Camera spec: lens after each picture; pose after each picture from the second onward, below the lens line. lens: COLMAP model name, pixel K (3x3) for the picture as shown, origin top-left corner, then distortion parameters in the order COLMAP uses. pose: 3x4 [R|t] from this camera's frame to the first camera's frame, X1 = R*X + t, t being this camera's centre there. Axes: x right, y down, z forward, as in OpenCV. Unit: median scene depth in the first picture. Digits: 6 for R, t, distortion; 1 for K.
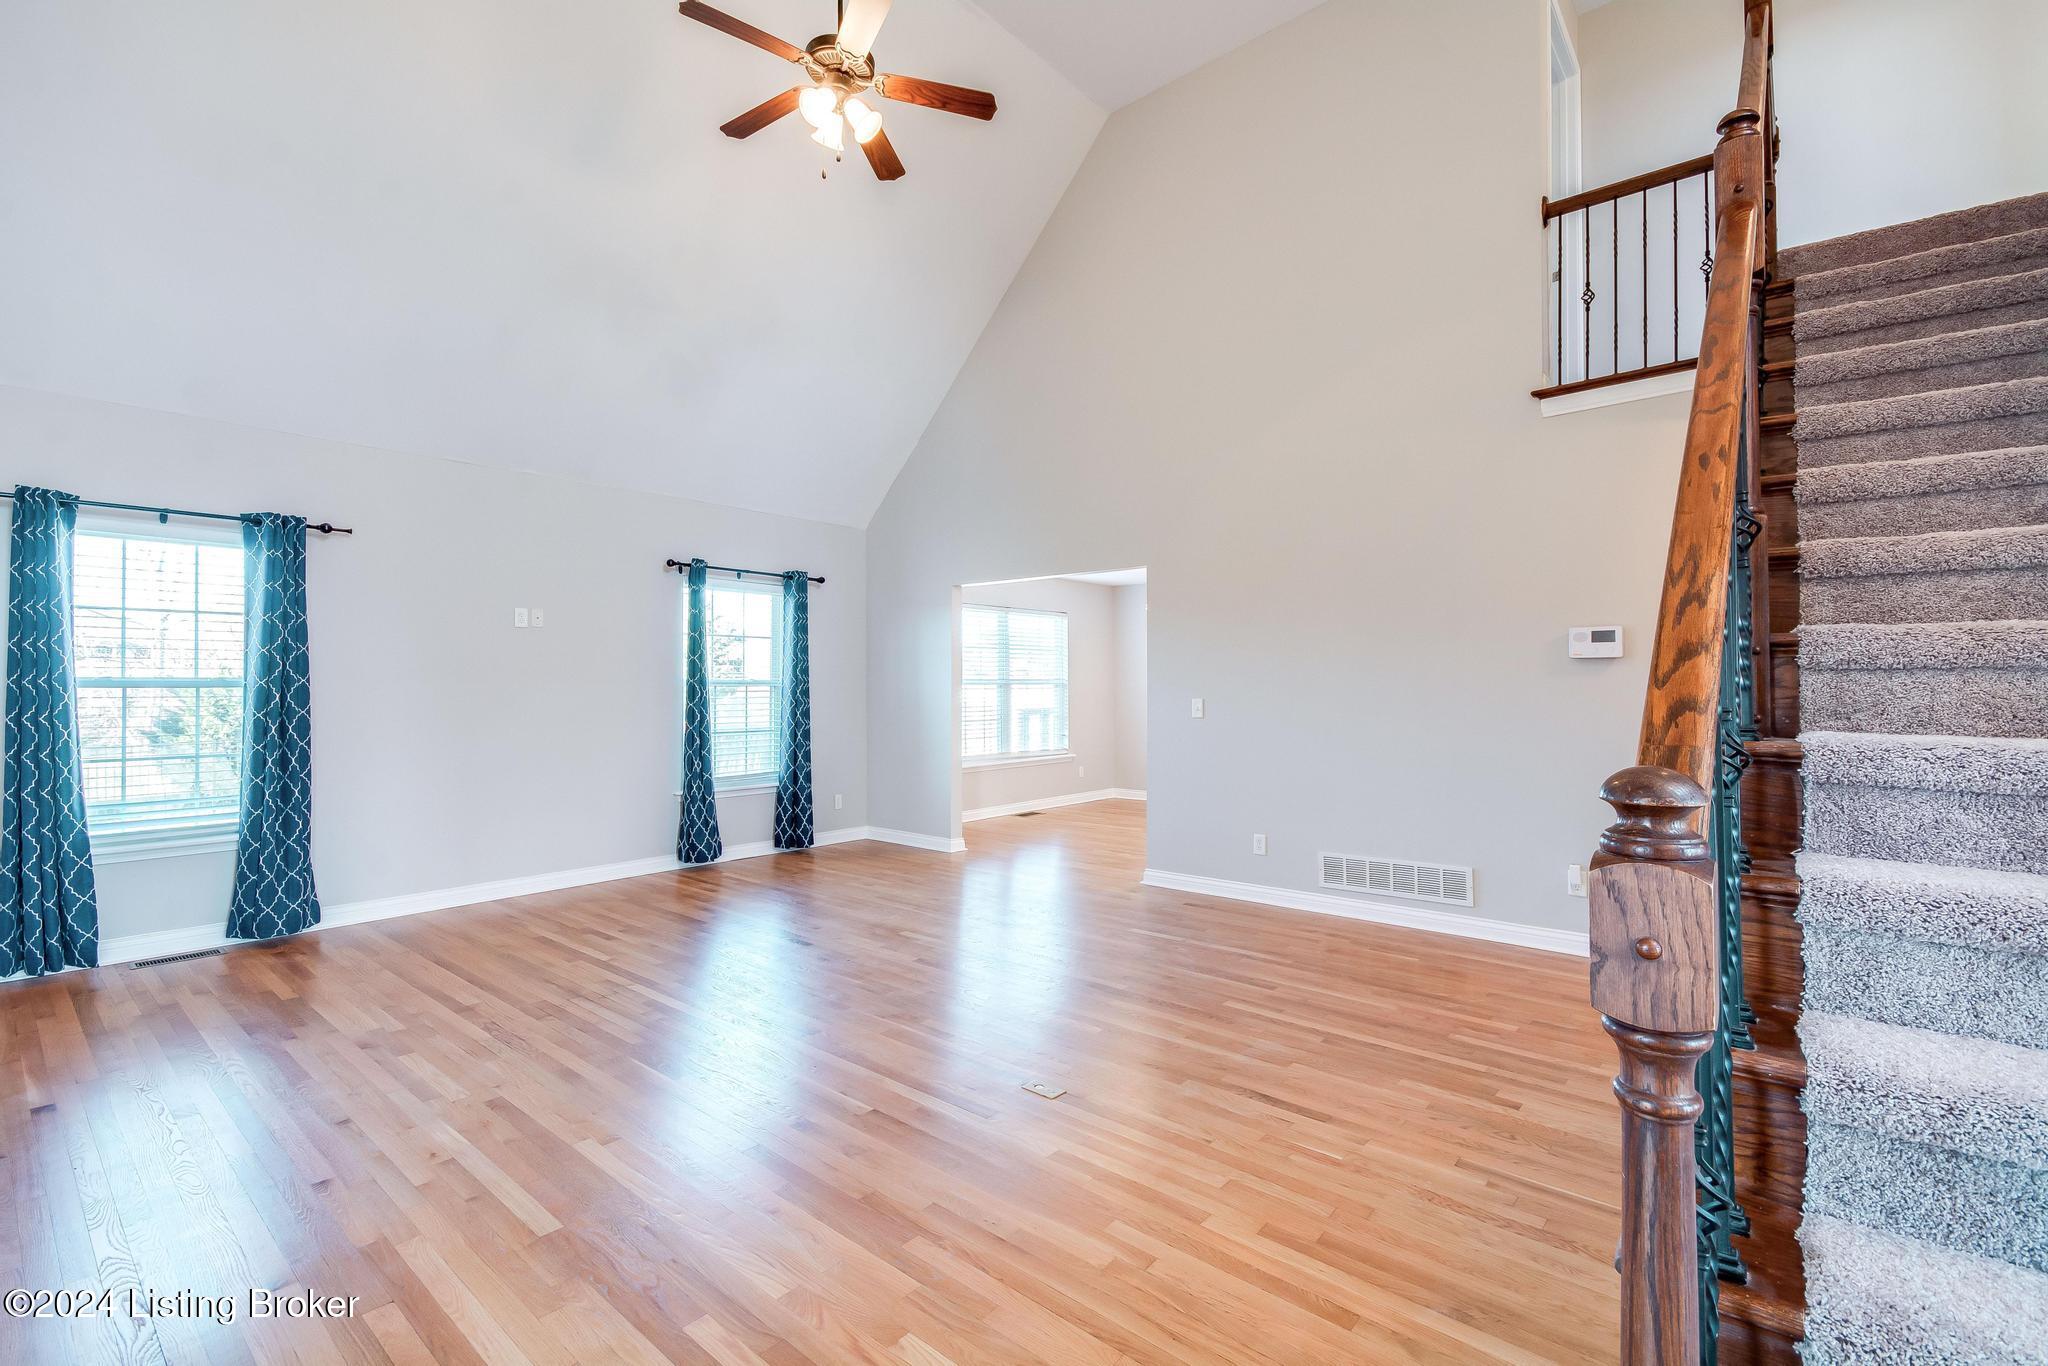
lens RADIAL K [[886.9, 0, 1022.2], [0, 886.9, 668.9], [0, 0, 1]] dist [0.011076, -0.007566]
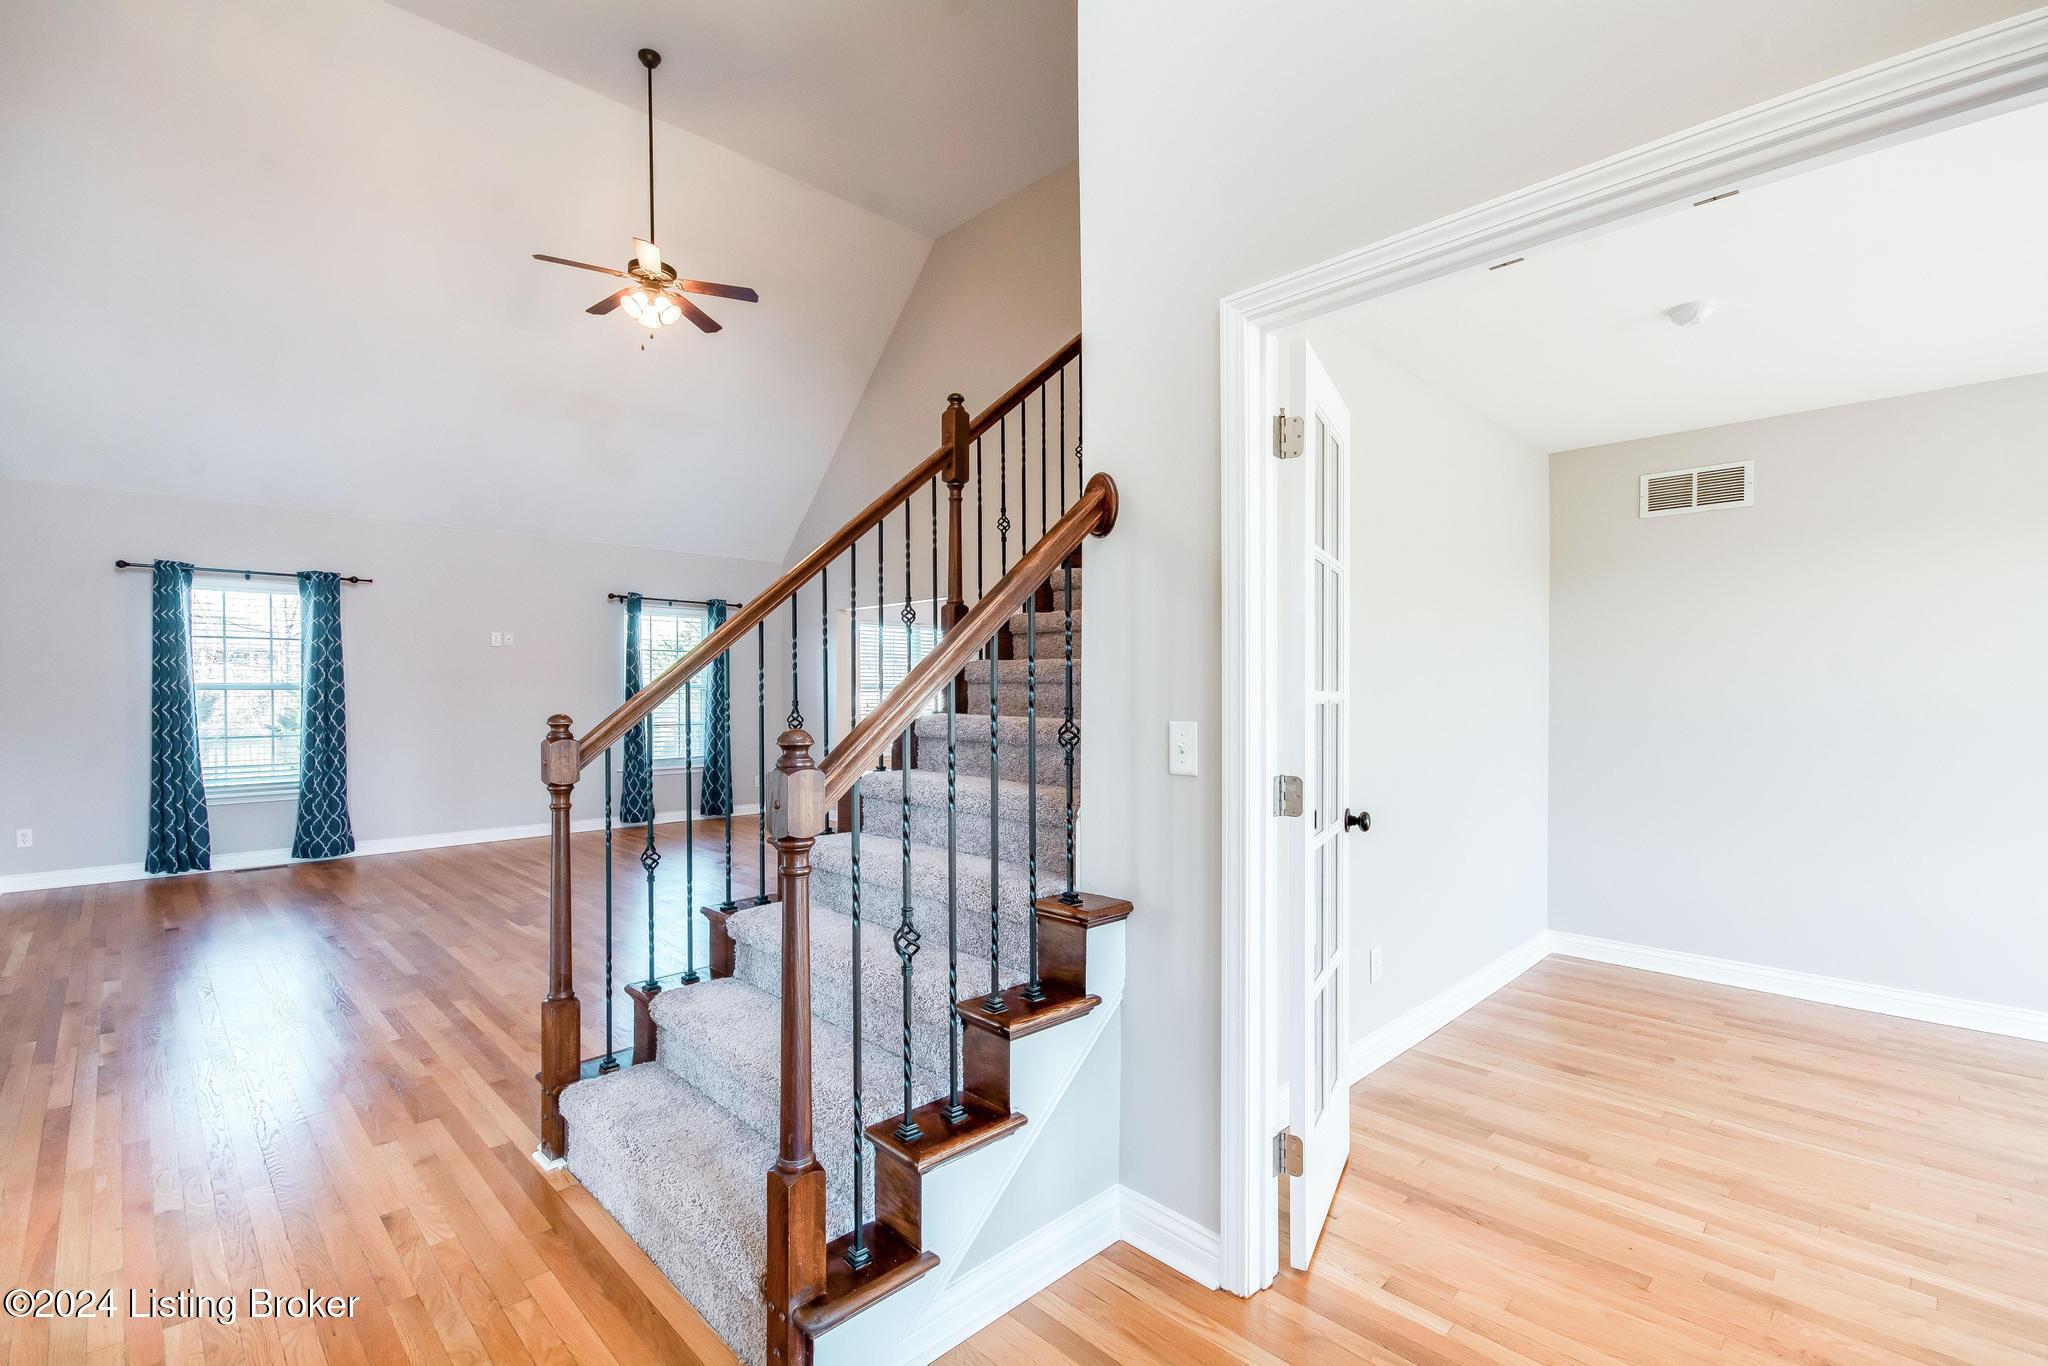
lens RADIAL K [[902.9, 0, 1023.1], [0, 902.9, 691.7], [0, 0, 1]] dist [0.001699, -0.000037]
pose [[0.995713, 0.002404, -0.092466, 0.462790], [-0.000423, 0.999770, 0.021435, -0.008739], [0.092497, -0.021304, 0.995485, -0.386814]]
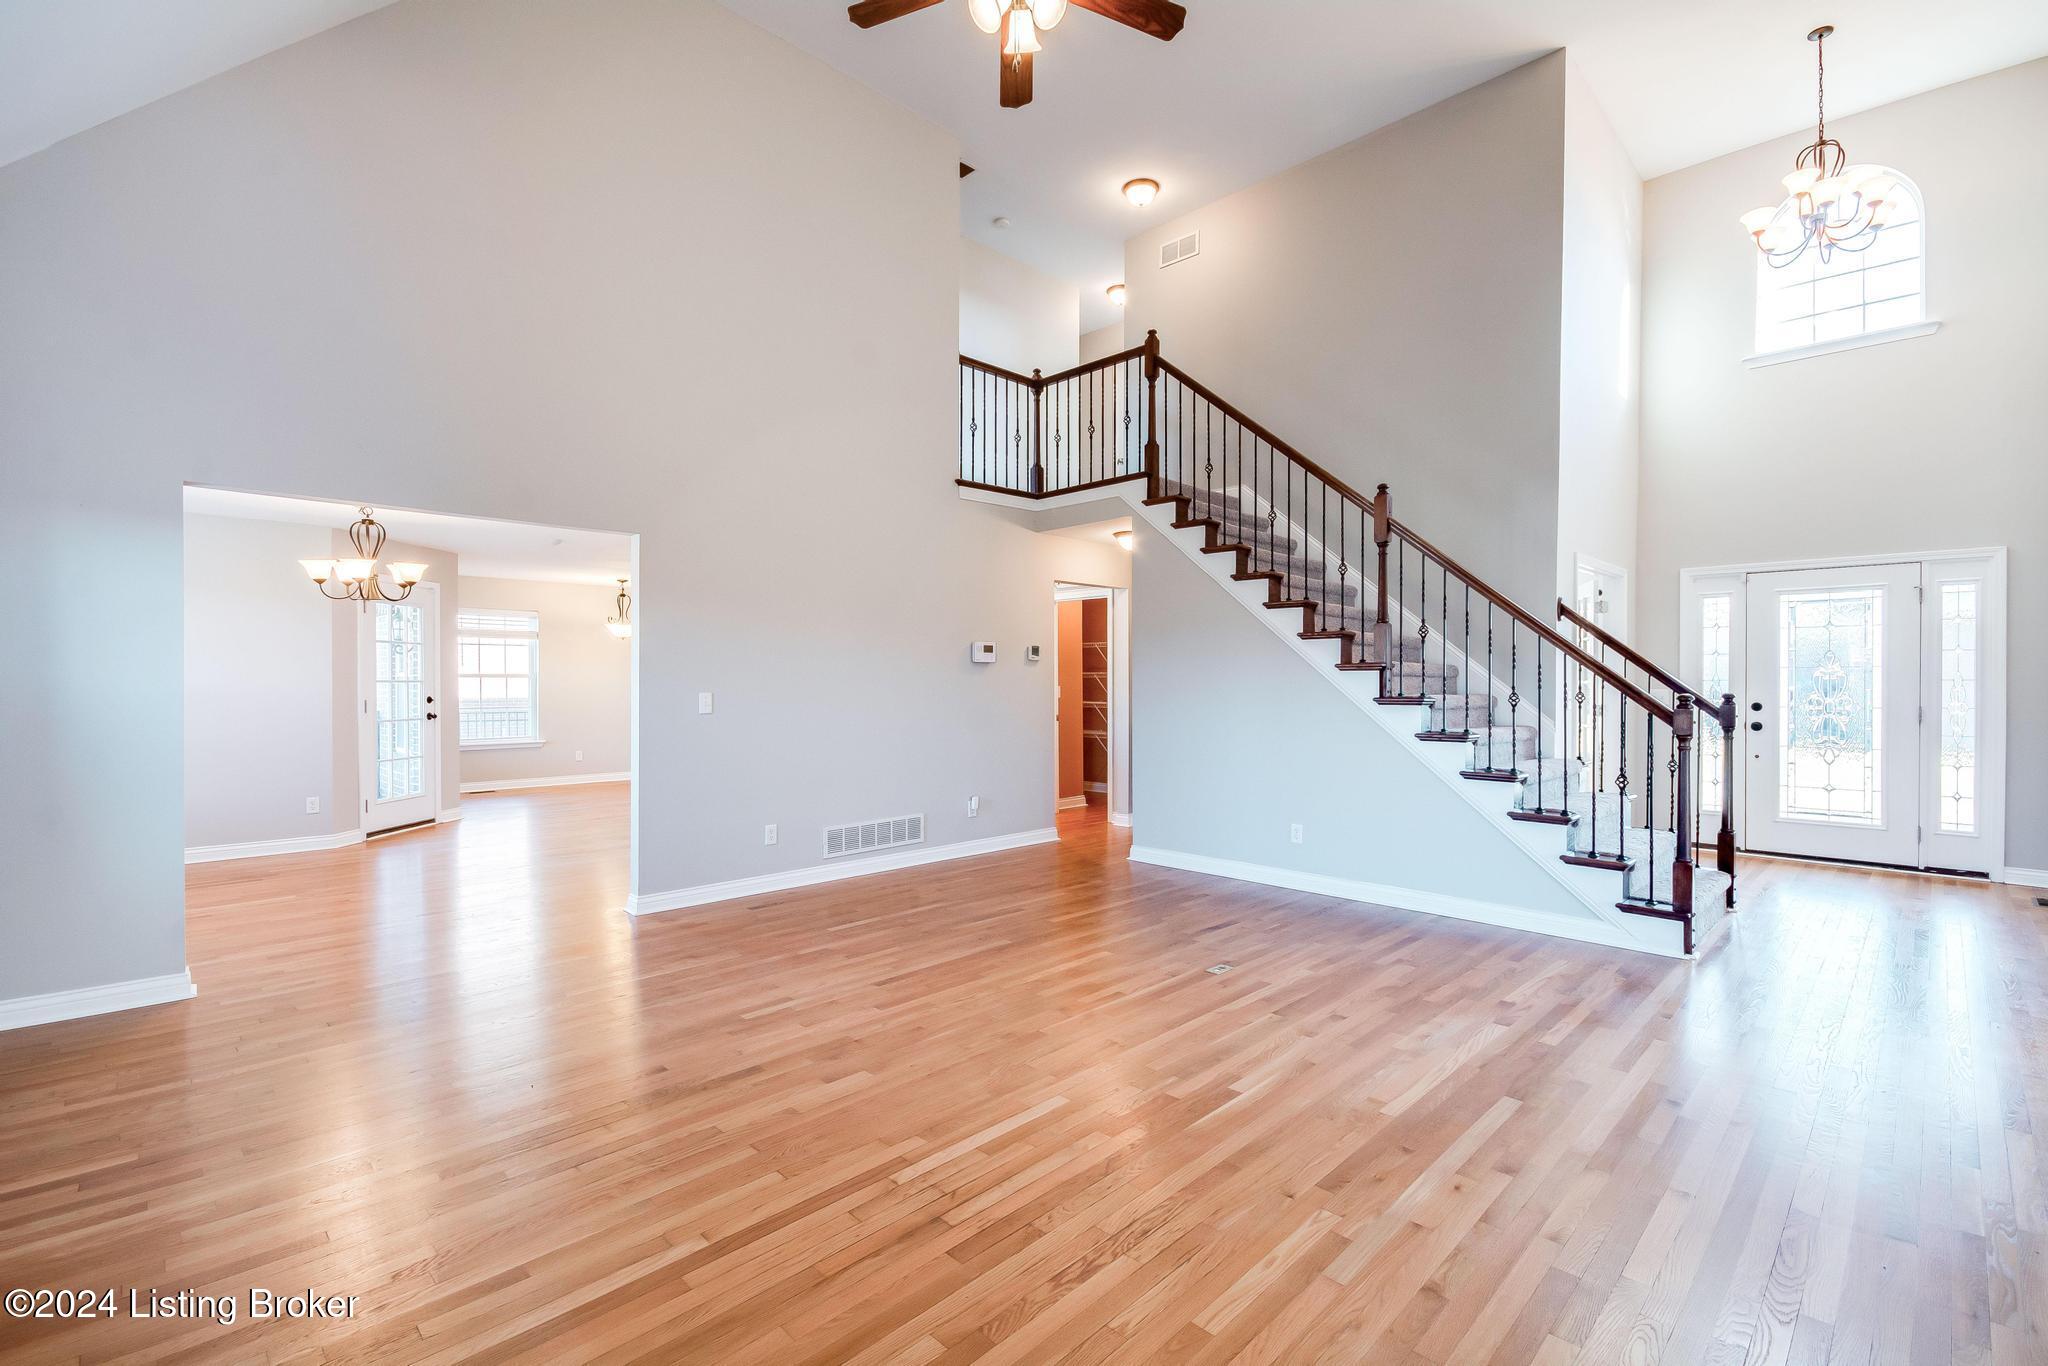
lens RADIAL K [[902.9, 0, 1023.1], [0, 902.9, 691.7], [0, 0, 1]] dist [0.001699, -0.000037]
pose [[0.093438, -0.007726, 0.995595, -0.911003], [-0.021043, 0.999731, 0.009733, 0.021952], [-0.995403, -0.021859, 0.093250, 0.769729]]
